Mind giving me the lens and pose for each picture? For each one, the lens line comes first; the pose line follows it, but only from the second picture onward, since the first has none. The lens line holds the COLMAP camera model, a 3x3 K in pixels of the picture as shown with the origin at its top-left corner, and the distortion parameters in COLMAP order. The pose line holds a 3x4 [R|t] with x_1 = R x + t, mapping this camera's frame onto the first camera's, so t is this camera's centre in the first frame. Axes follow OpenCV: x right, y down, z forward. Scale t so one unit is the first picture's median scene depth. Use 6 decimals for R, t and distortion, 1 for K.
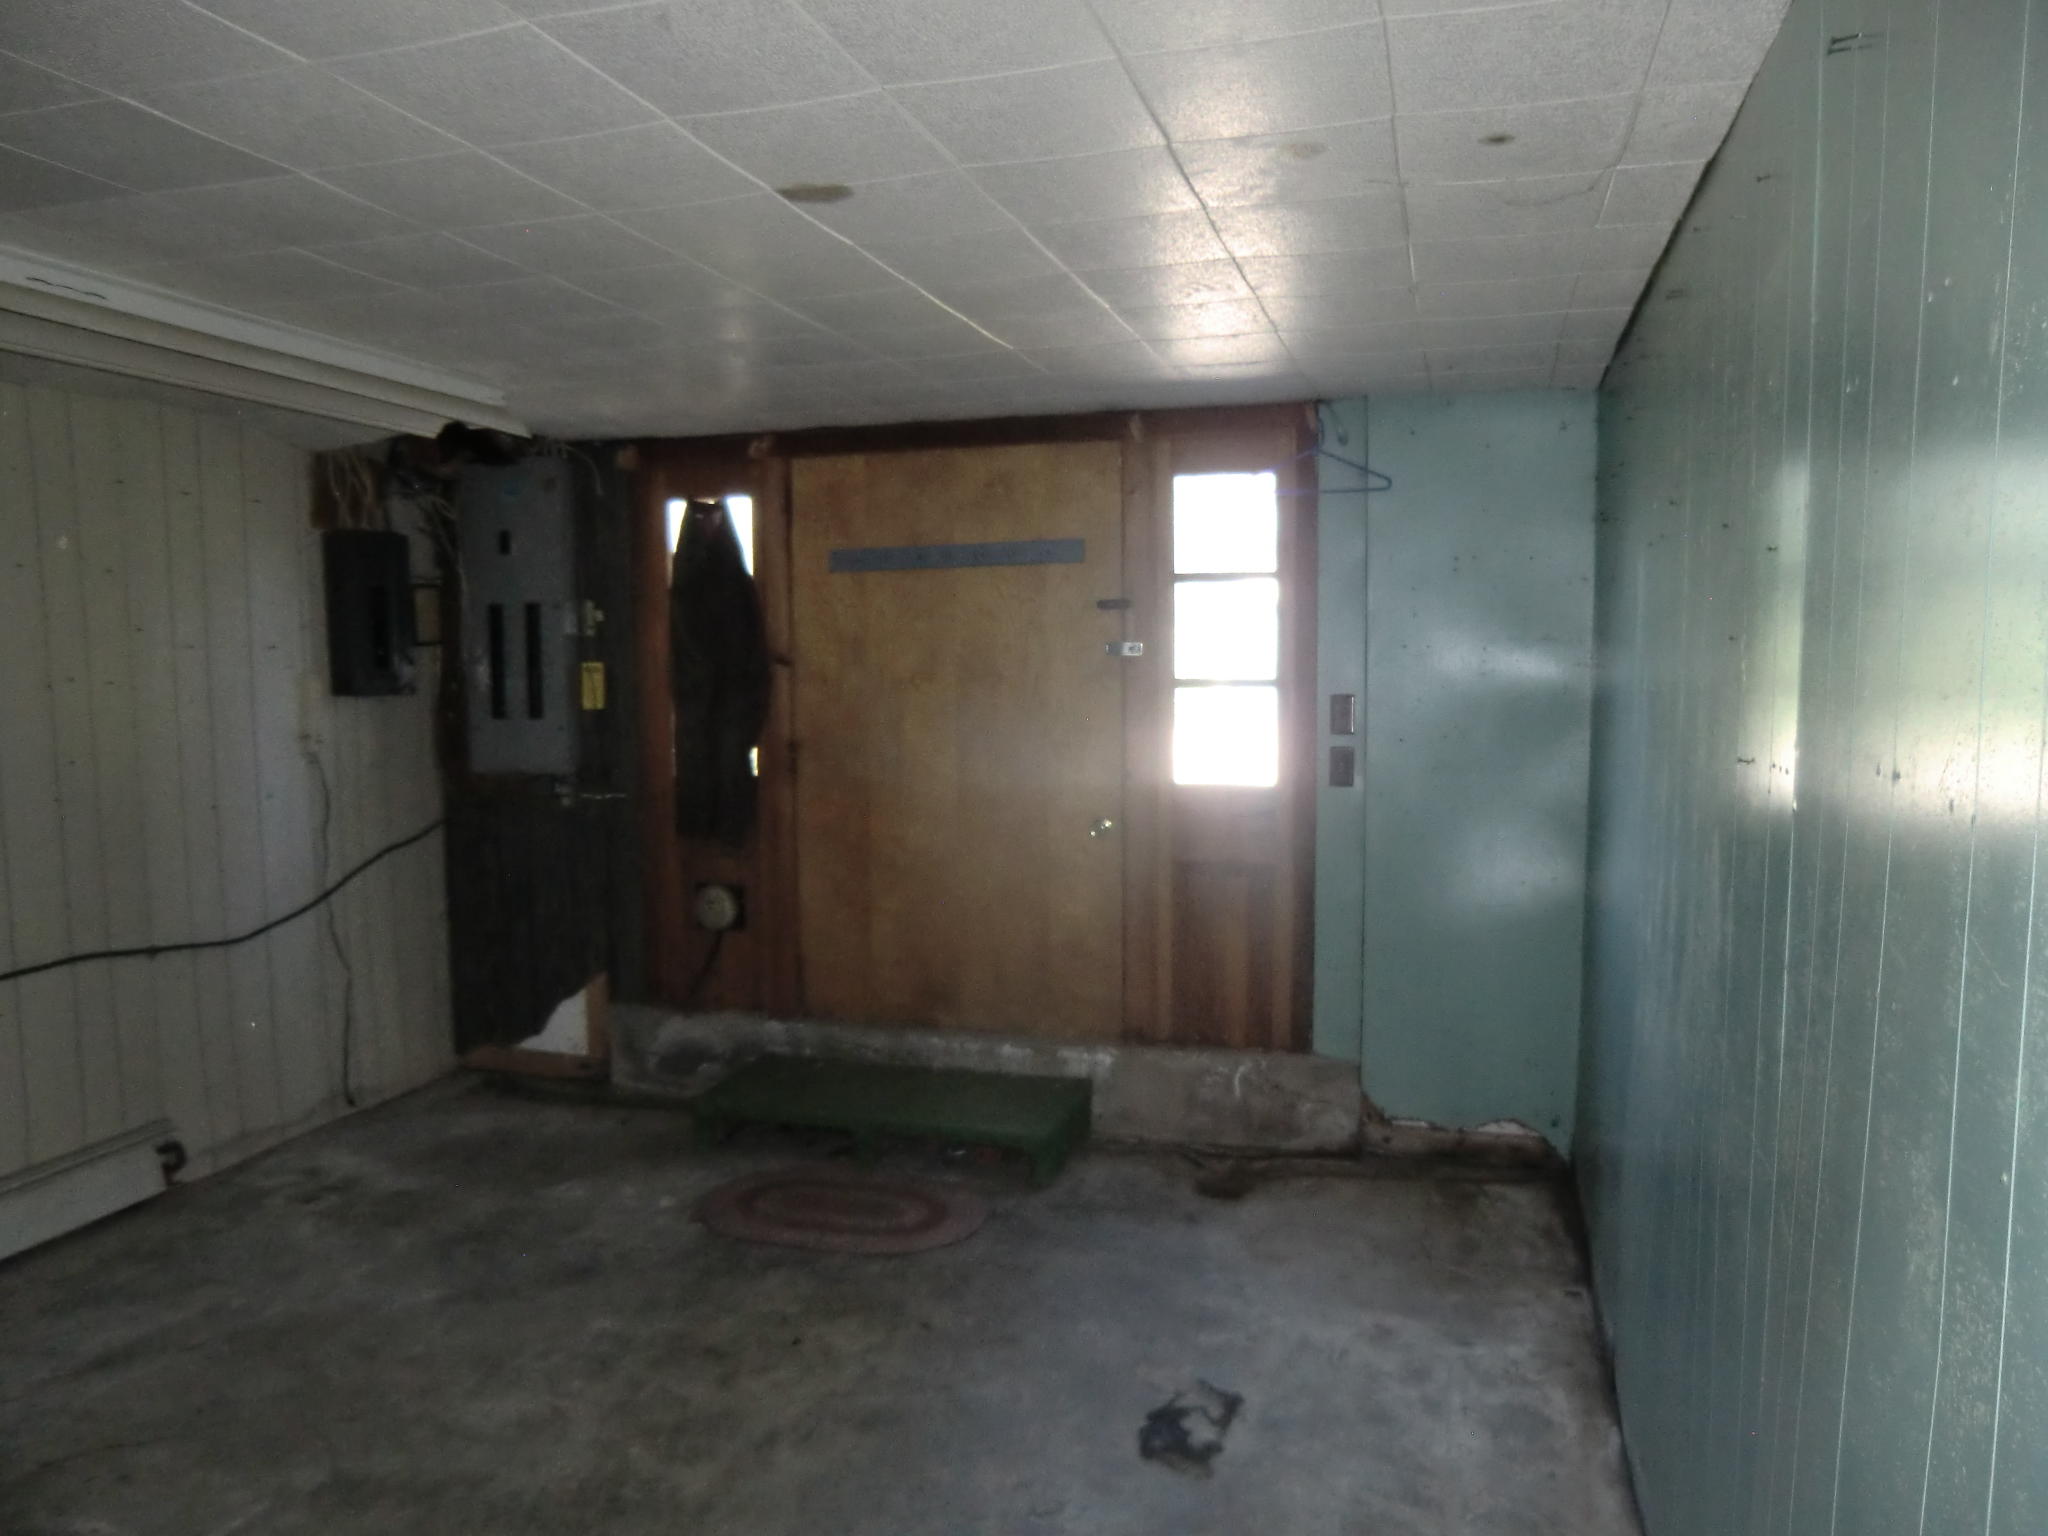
lens RADIAL K [[1443.7, 0, 1024.0], [0, 1443.7, 768.0], [0, 0, 1]] dist [-0.095821, 0.131962]
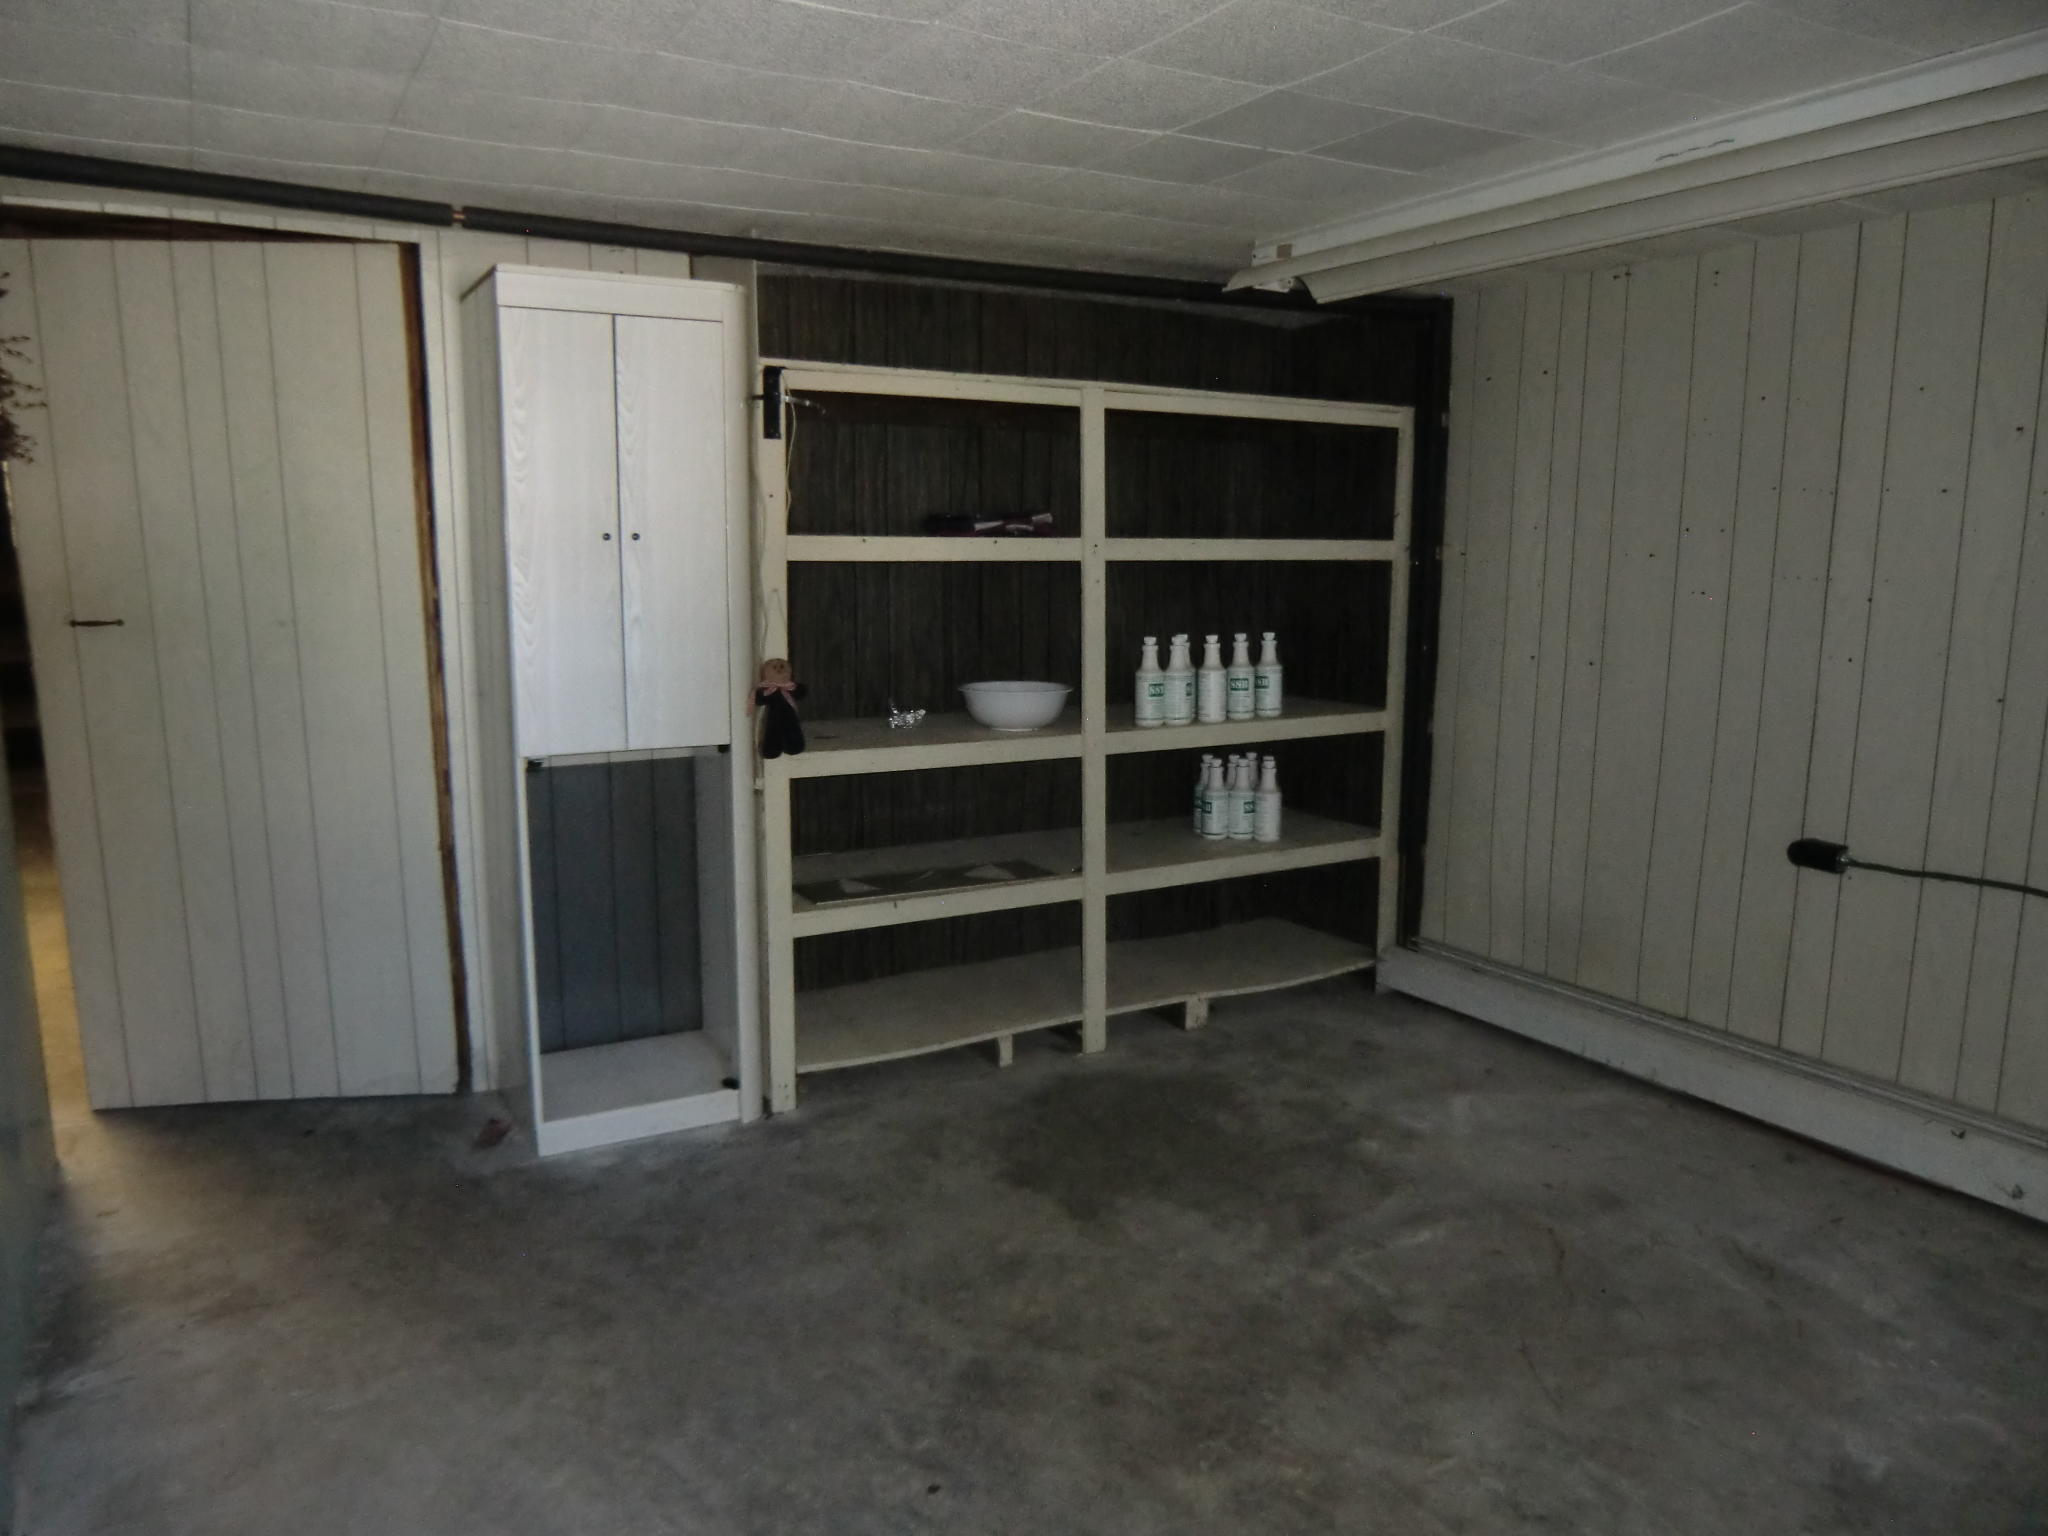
lens RADIAL K [[1443.7, 0, 1024.0], [0, 1443.7, 768.0], [0, 0, 1]] dist [-0.095821, 0.131962]
pose [[-0.650355, 0.124119, -0.749422, 0.393498], [-0.068231, 0.973028, 0.220364, -0.098485], [0.756560, 0.194449, -0.624345, 1.261114]]
